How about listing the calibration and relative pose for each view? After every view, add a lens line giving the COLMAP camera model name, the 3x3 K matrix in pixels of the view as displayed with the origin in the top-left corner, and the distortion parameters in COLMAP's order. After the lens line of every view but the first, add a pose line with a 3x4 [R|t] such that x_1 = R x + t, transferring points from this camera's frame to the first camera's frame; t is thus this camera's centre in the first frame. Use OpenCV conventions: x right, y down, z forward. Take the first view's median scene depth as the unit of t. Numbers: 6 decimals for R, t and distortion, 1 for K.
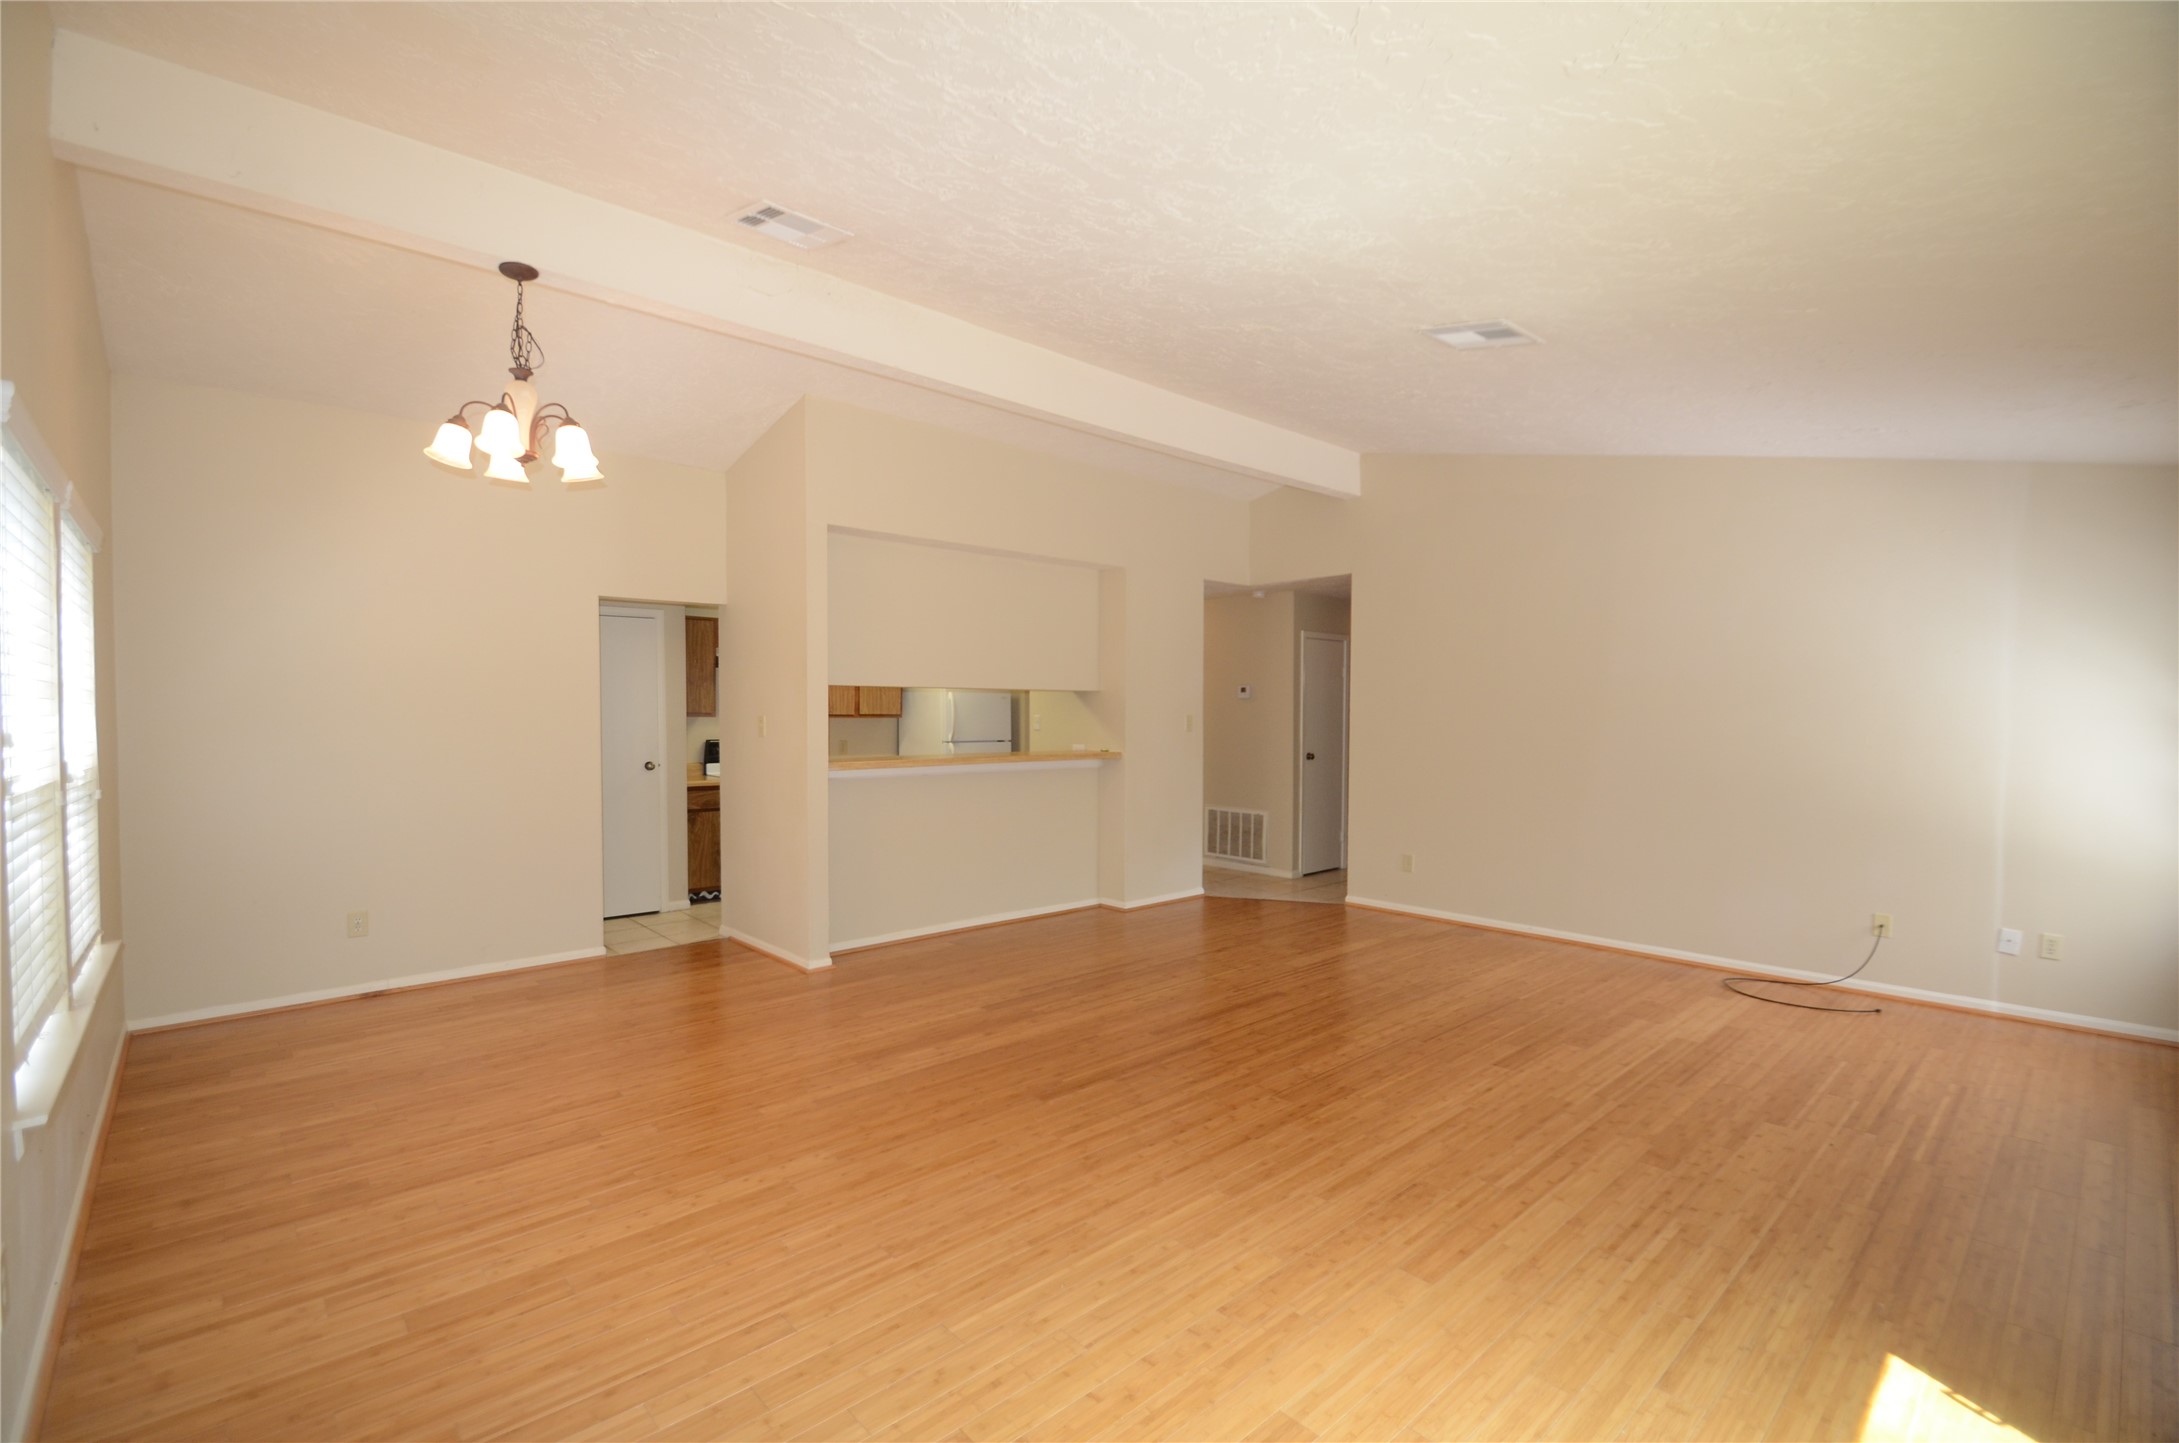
lens RADIAL K [[954.4, 0, 1088.2], [0, 954.4, 722.0], [0, 0, 1]] dist [0.002145, 0.000041]
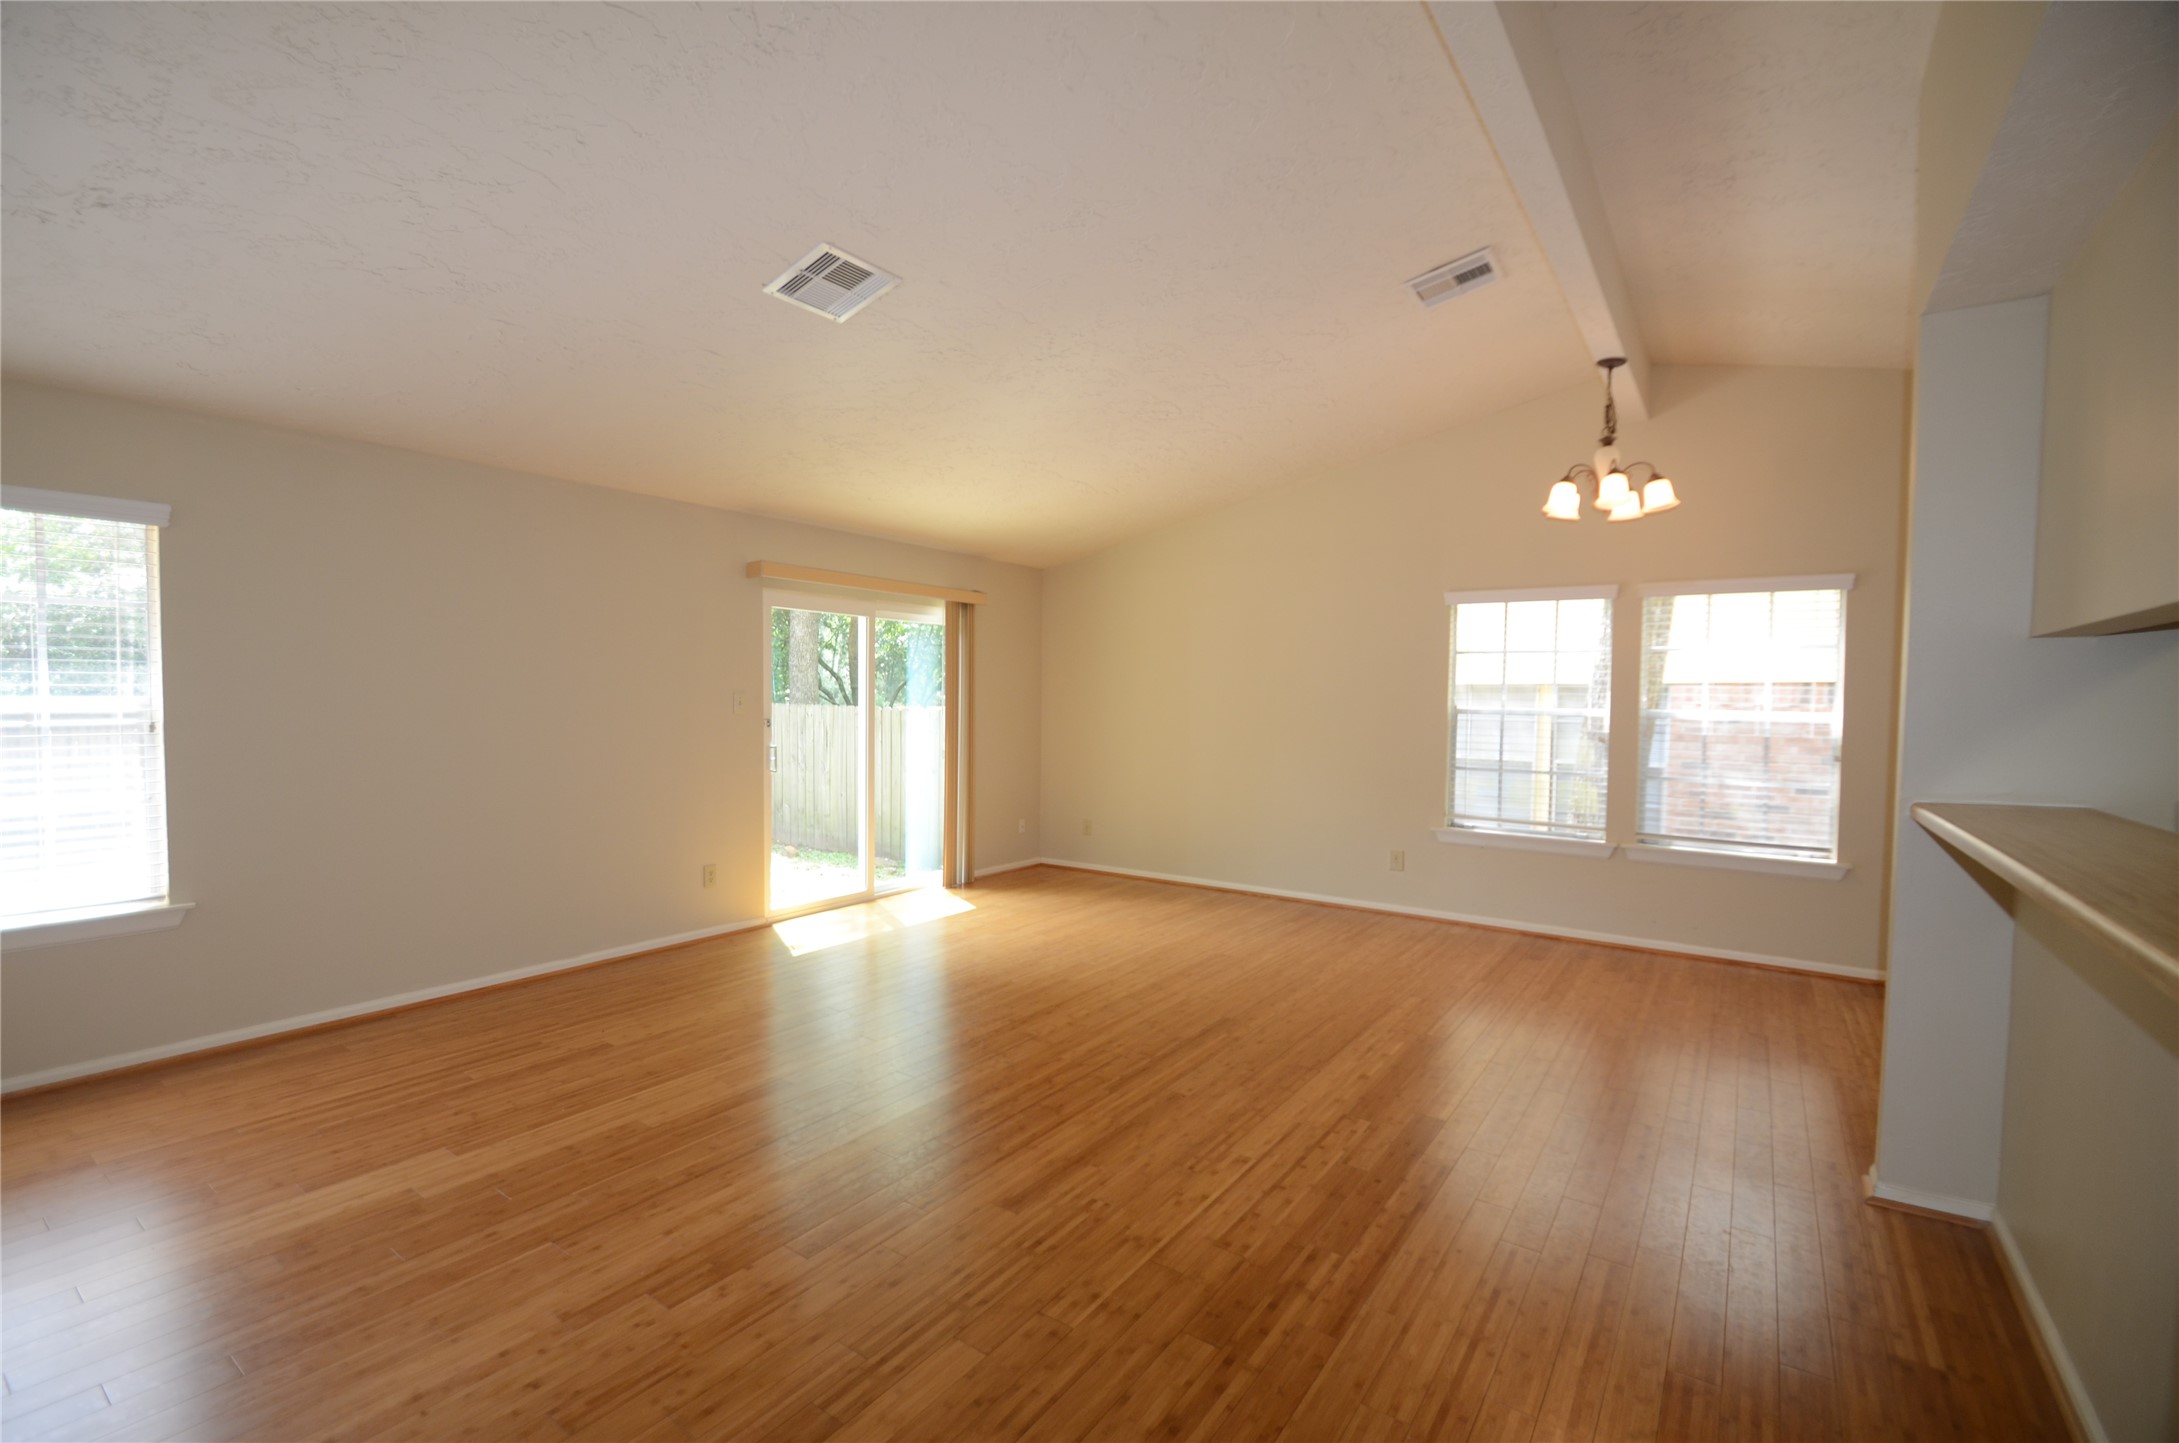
lens RADIAL K [[954.4, 0, 1090.3], [0, 954.4, 723.8], [0, 0, 1]] dist [0.002145, 0.000041]
pose [[-0.975751, -0.006704, -0.218780, 0.352858], [-0.015099, 0.999211, 0.036723, -0.015678], [0.218361, 0.039136, -0.975083, 1.939324]]
